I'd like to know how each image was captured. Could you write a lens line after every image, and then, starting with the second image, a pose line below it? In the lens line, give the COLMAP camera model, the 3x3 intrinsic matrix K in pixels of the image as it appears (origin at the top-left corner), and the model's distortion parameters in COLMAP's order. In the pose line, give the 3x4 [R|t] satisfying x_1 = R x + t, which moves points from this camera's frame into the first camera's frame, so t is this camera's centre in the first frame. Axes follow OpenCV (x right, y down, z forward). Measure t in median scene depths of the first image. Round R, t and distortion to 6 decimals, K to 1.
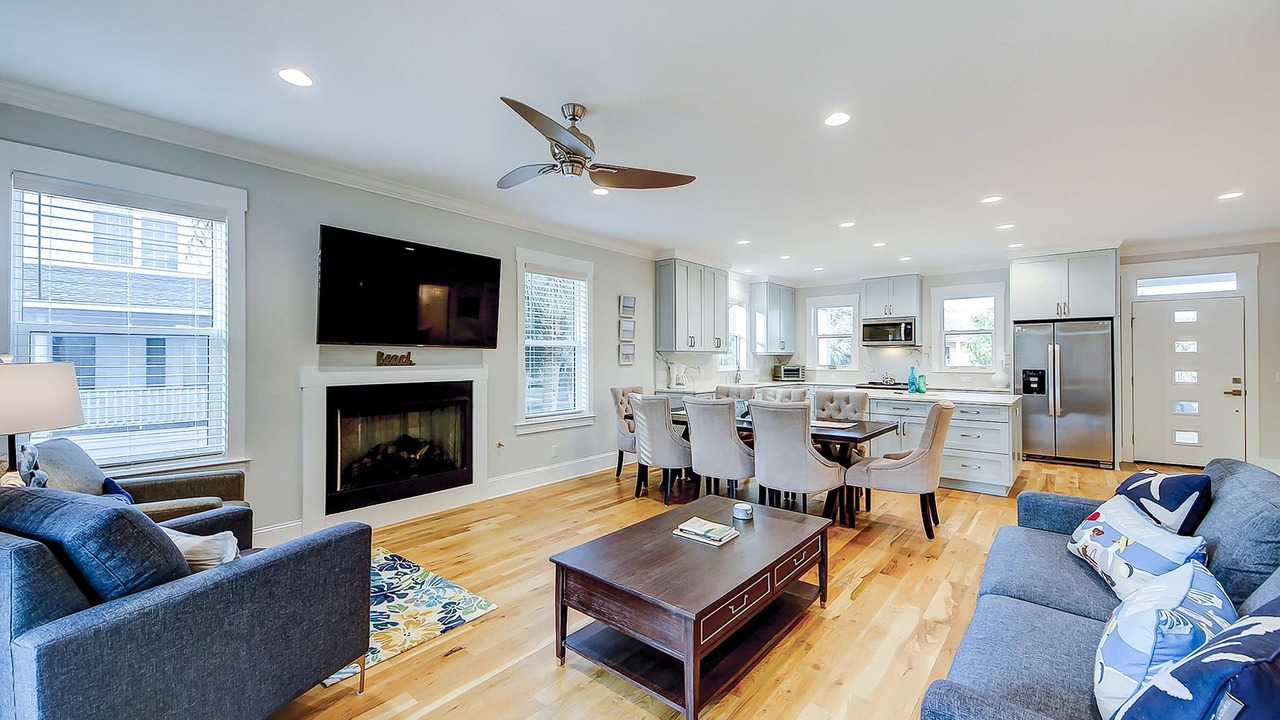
lens RADIAL K [[501.0, 0, 642.9], [0, 501.0, 359.6], [0, 0, 1]] dist [0.016478, 0.000019]
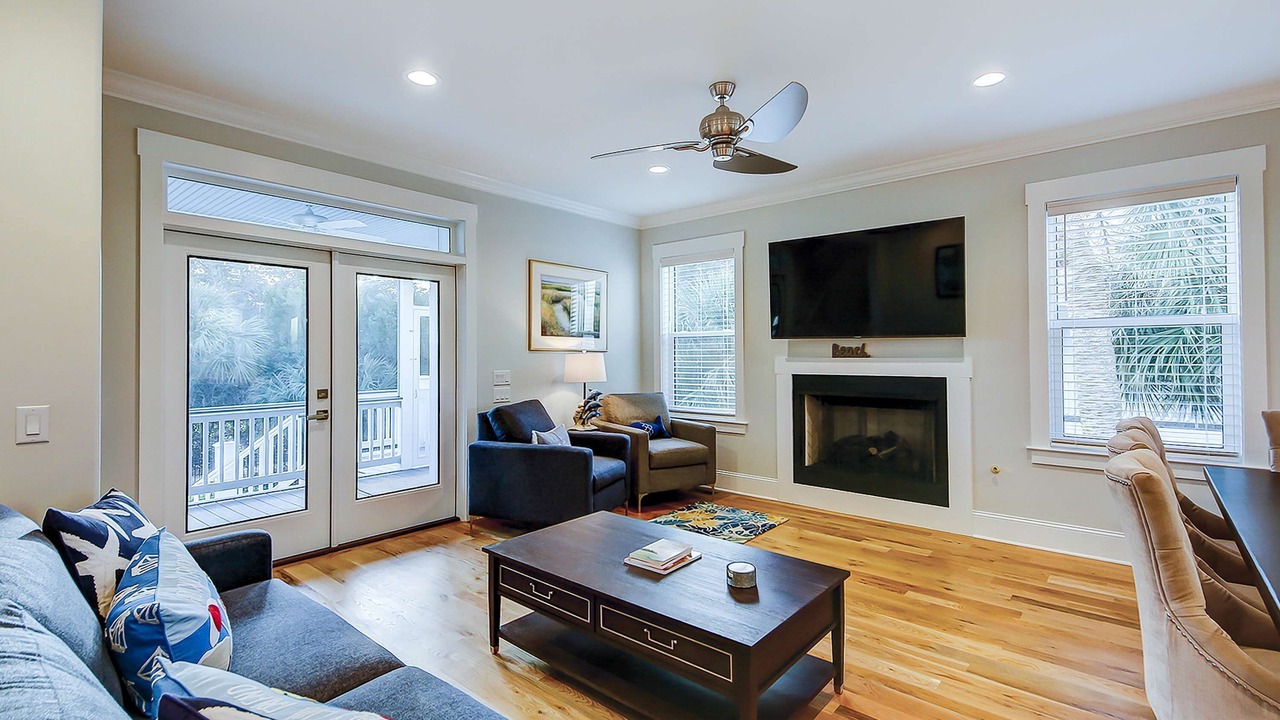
lens RADIAL K [[579.5, 0, 640.9], [0, 579.5, 355.4], [0, 0, 1]] dist [0.019752, 0.000179]
pose [[-0.012677, 0.004950, -0.999907, 0.658578], [0.000916, 0.999987, 0.004939, 0.001308], [0.999919, -0.000854, -0.012681, 0.586204]]
